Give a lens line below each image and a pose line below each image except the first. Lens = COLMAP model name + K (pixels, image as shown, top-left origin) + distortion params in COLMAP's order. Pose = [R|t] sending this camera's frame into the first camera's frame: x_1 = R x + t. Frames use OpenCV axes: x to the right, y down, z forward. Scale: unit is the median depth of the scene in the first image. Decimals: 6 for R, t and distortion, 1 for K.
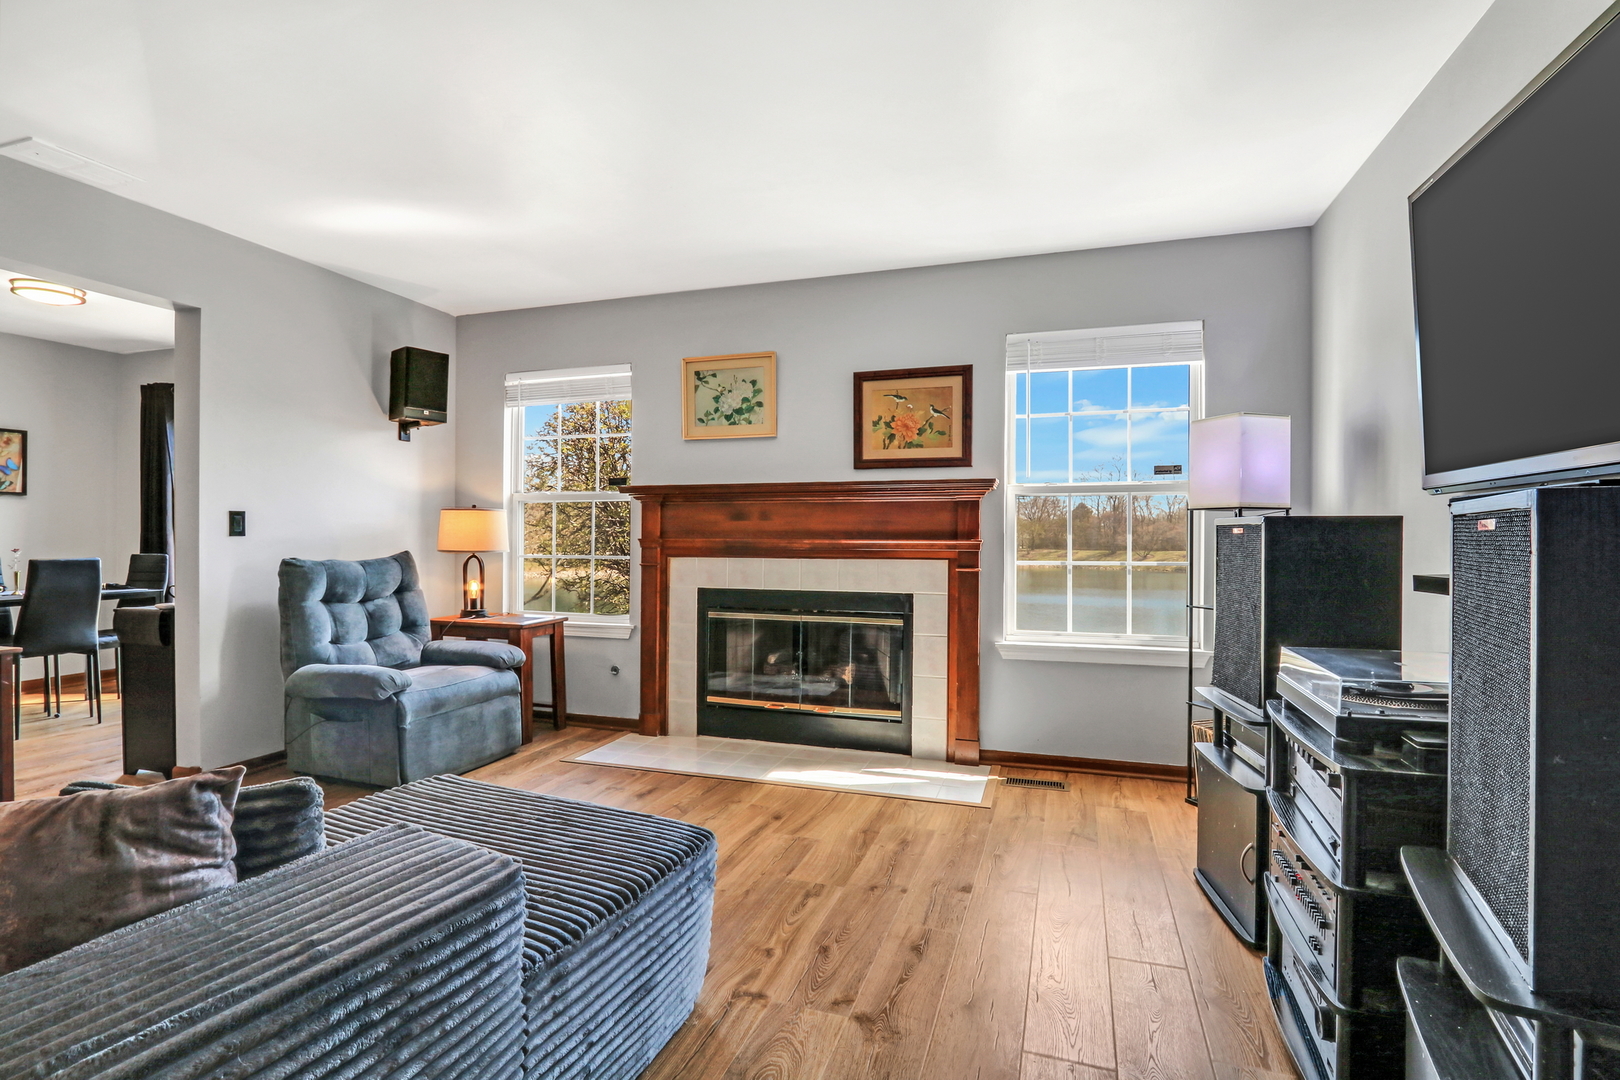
lens RADIAL K [[795.4, 0, 801.5], [0, 795.4, 524.7], [0, 0, 1]] dist [0.000936, -0.000081]
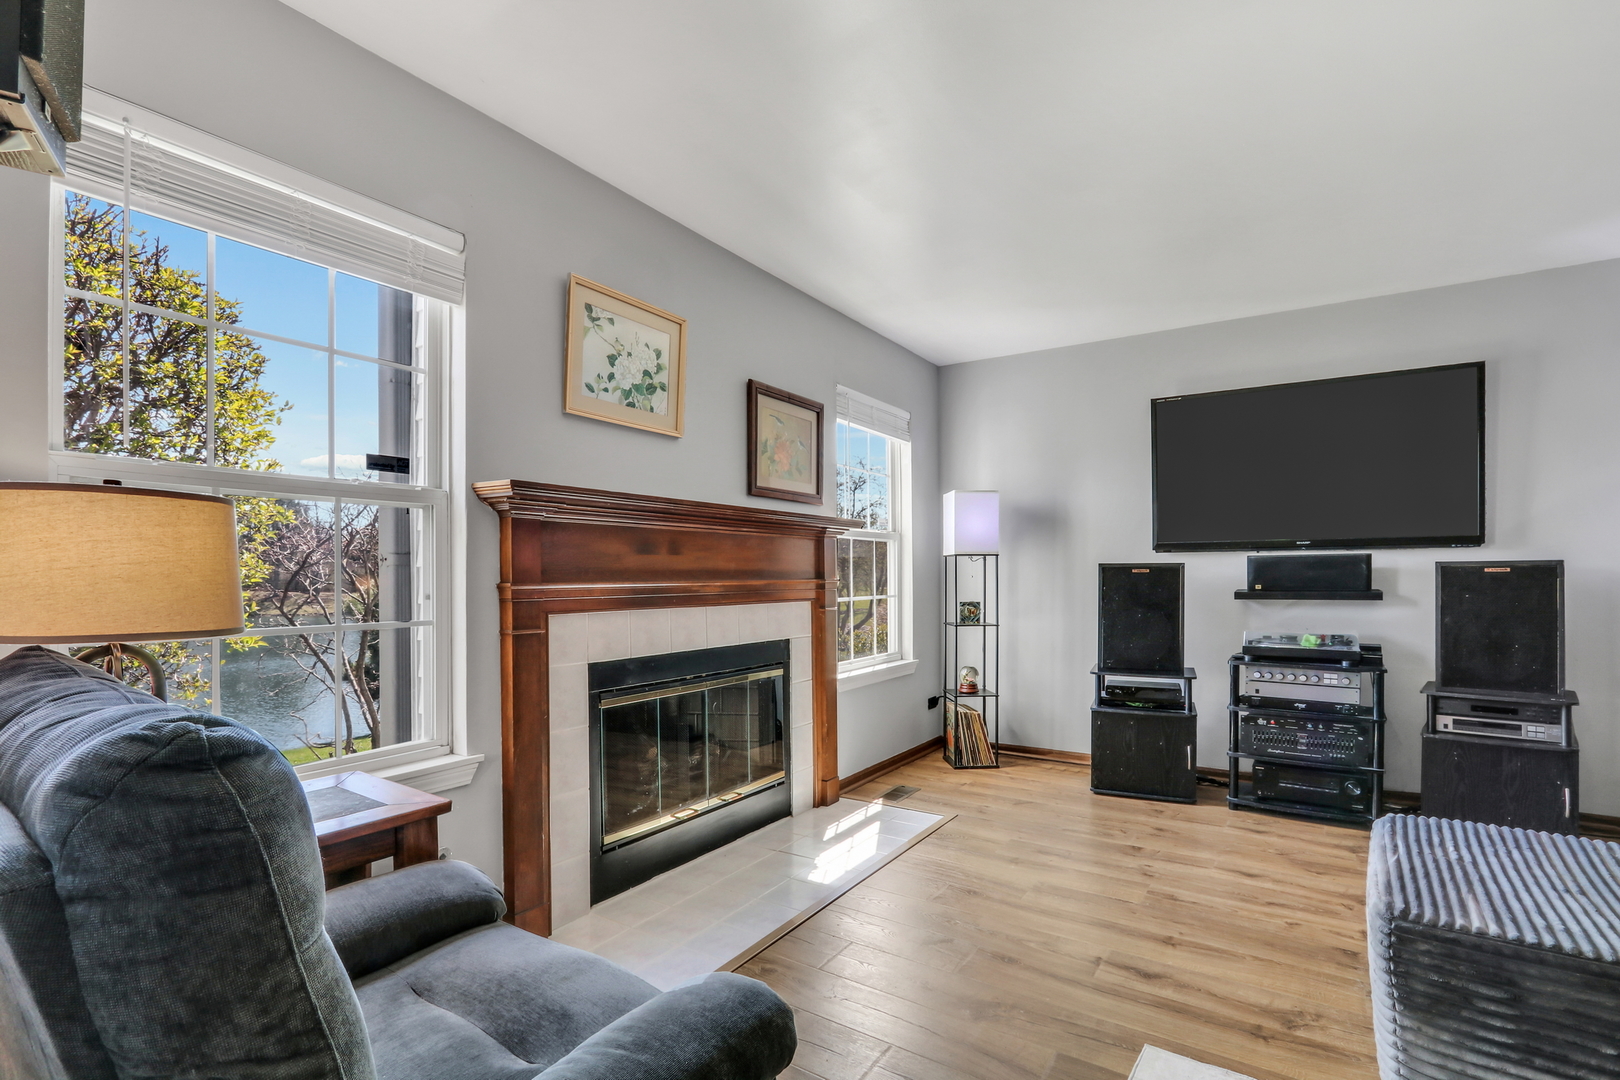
lens RADIAL K [[766.0, 0, 803.9], [0, 766.0, 567.7], [0, 0, 1]] dist [-0.015656, -0.000014]
pose [[0.255427, 0.007552, 0.966799, -0.739428], [-0.009467, 0.999941, -0.005310, 0.009659], [-0.966782, -0.007797, 0.255483, 0.790695]]
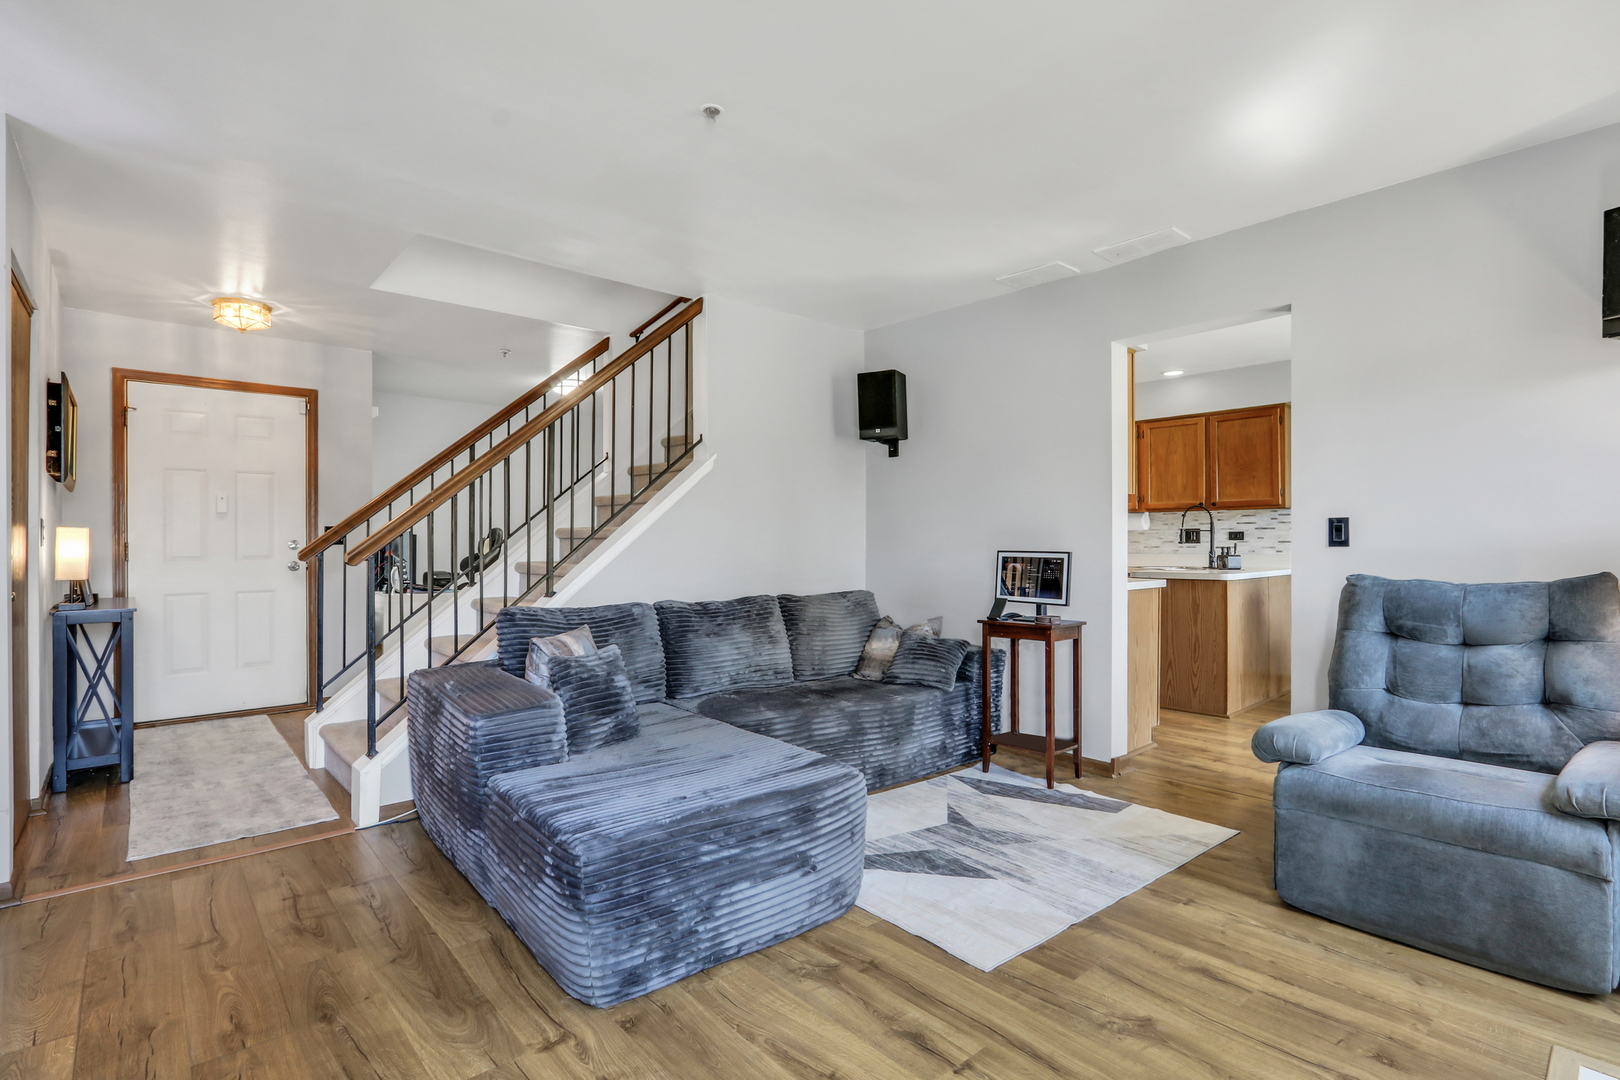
lens RADIAL K [[766.0, 0, 803.9], [0, 766.0, 567.7], [0, 0, 1]] dist [-0.015656, -0.000014]
pose [[-0.499676, 0.024957, -0.865853, 0.274704], [0.010528, 0.999686, 0.022738, 0.011799], [0.866148, 0.002246, -0.499782, 0.854727]]
